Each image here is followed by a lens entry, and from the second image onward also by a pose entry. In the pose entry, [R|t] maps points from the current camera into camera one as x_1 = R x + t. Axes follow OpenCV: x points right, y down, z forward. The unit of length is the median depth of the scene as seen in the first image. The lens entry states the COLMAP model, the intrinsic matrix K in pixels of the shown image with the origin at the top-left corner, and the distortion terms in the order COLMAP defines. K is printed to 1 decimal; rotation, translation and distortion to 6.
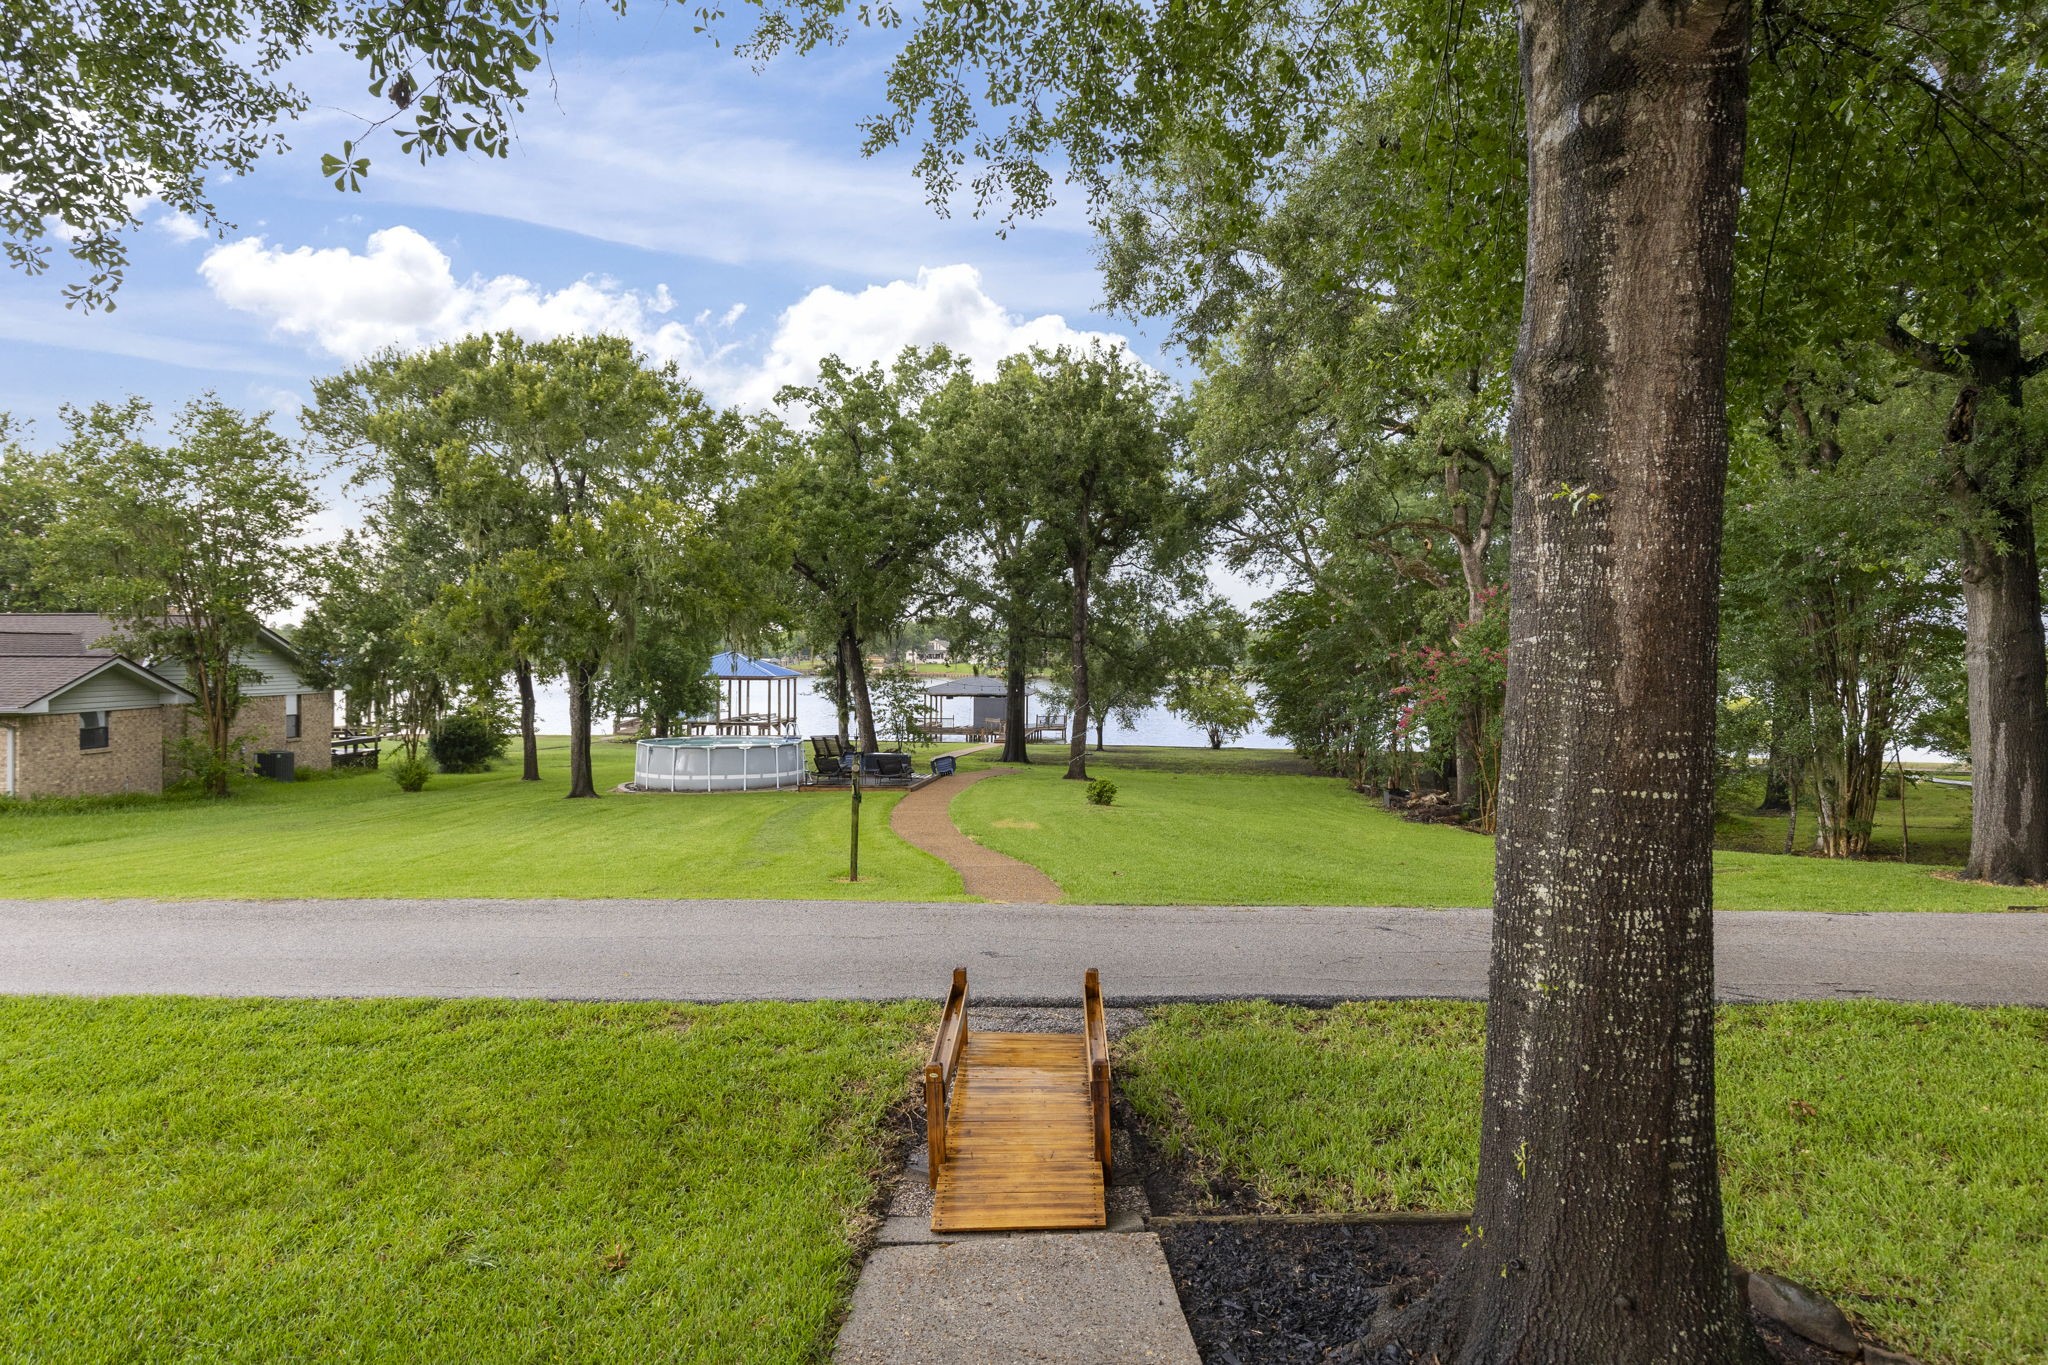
lens RADIAL K [[1118.8, 0, 1024.0], [0, 1118.8, 682.5], [0, 0, 1]] dist [0.002407, 0.000220]
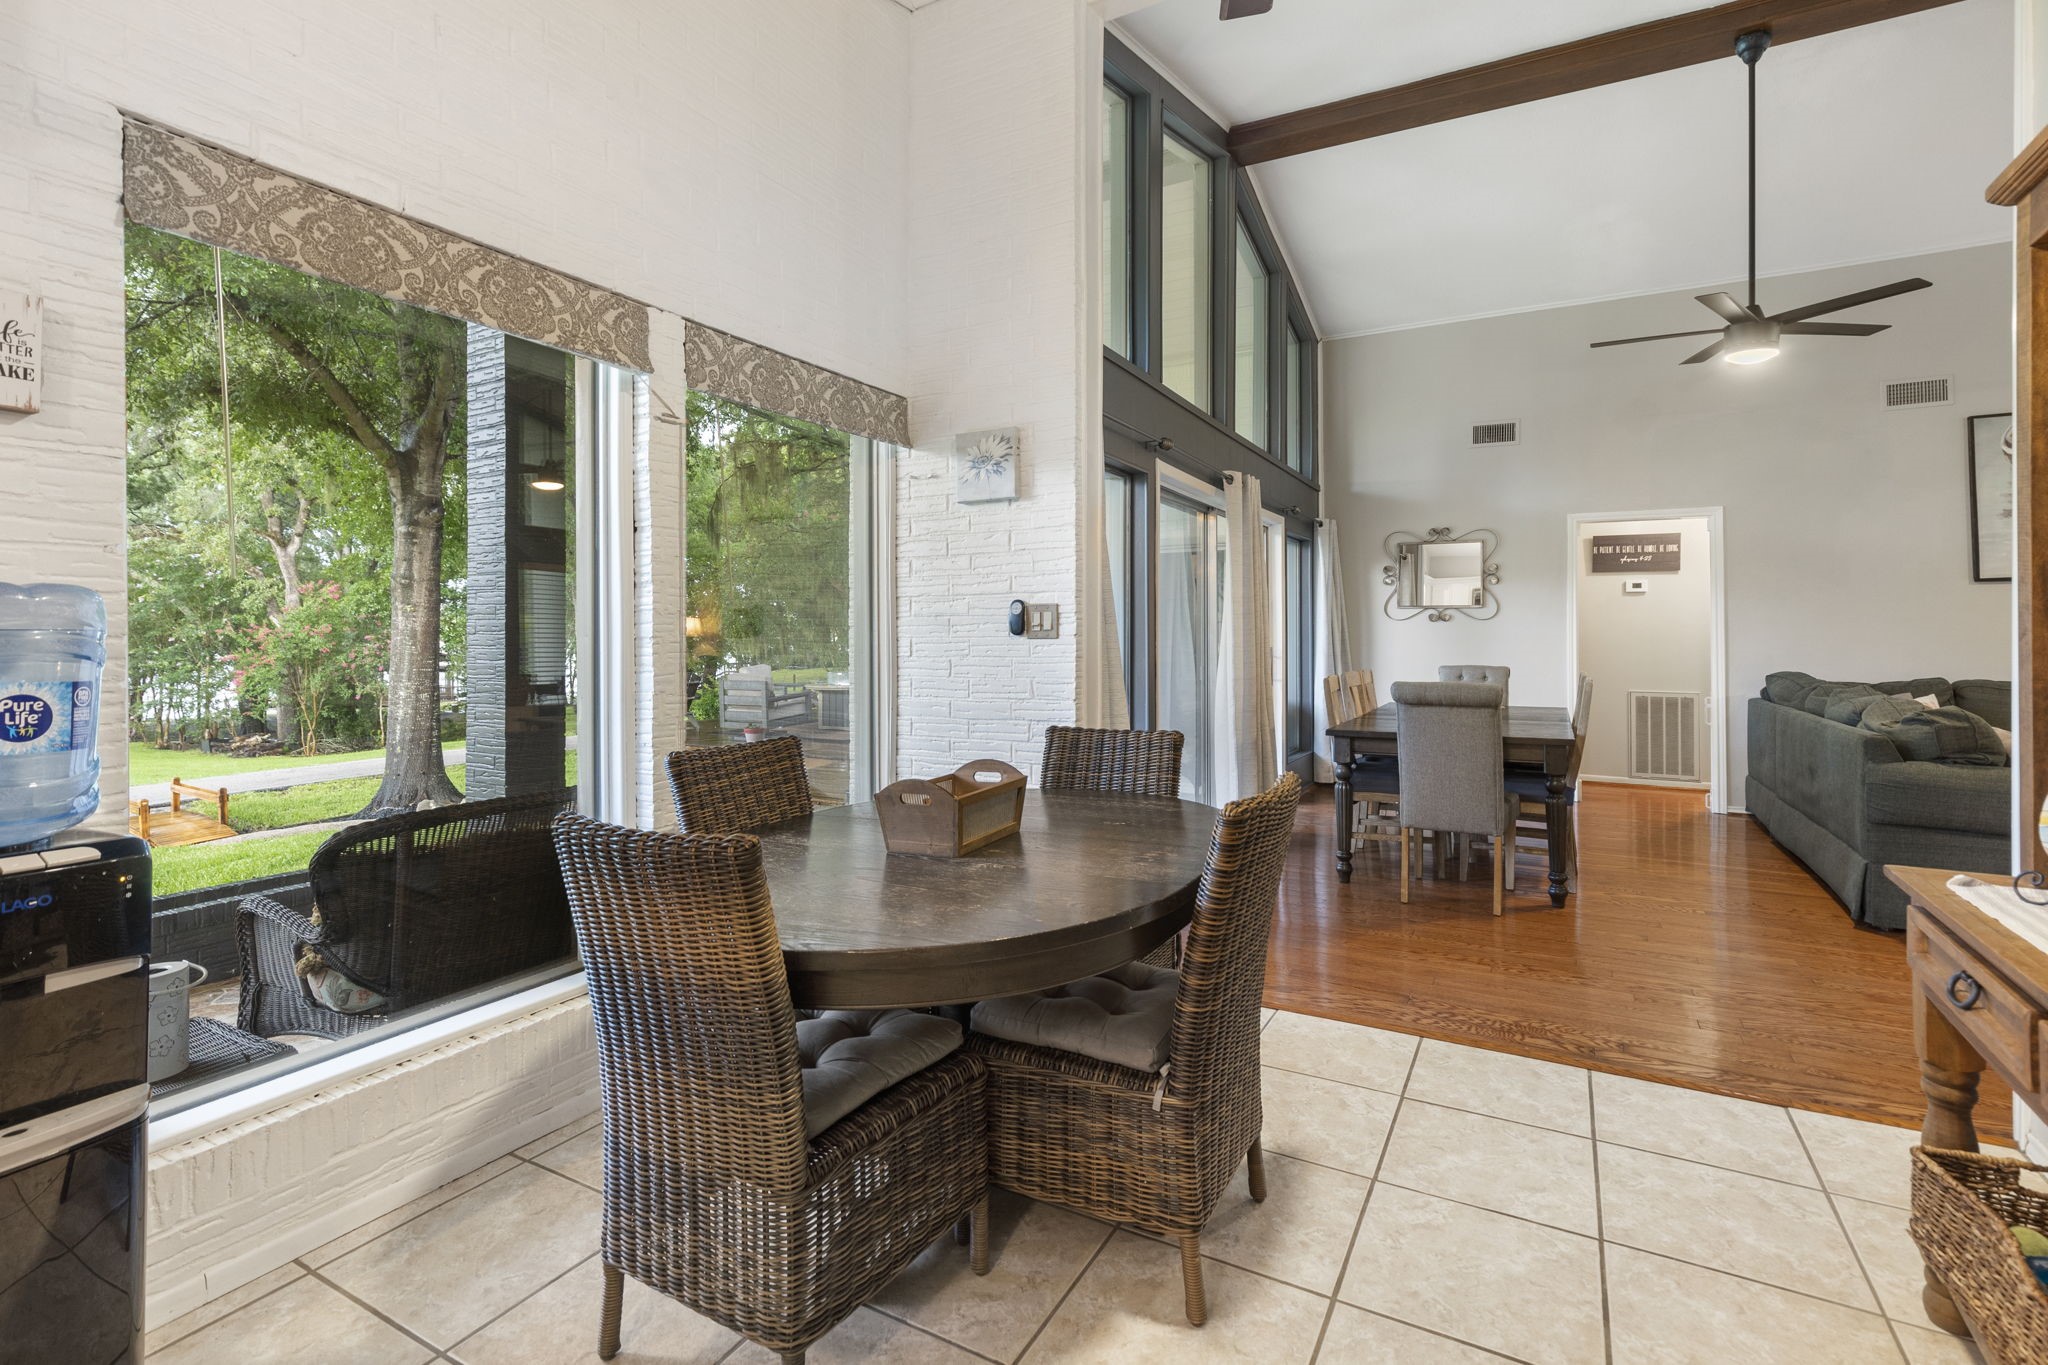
lens RADIAL K [[947.9, 0, 1029.6], [0, 947.9, 627.2], [0, 0, 1]] dist [0.007214, -0.000035]
pose [[0.475971, -0.008244, 0.879422, -1.730213], [0.025739, 0.999658, -0.004559, 0.003496], [-0.879084, 0.024805, 0.476020, -3.110631]]
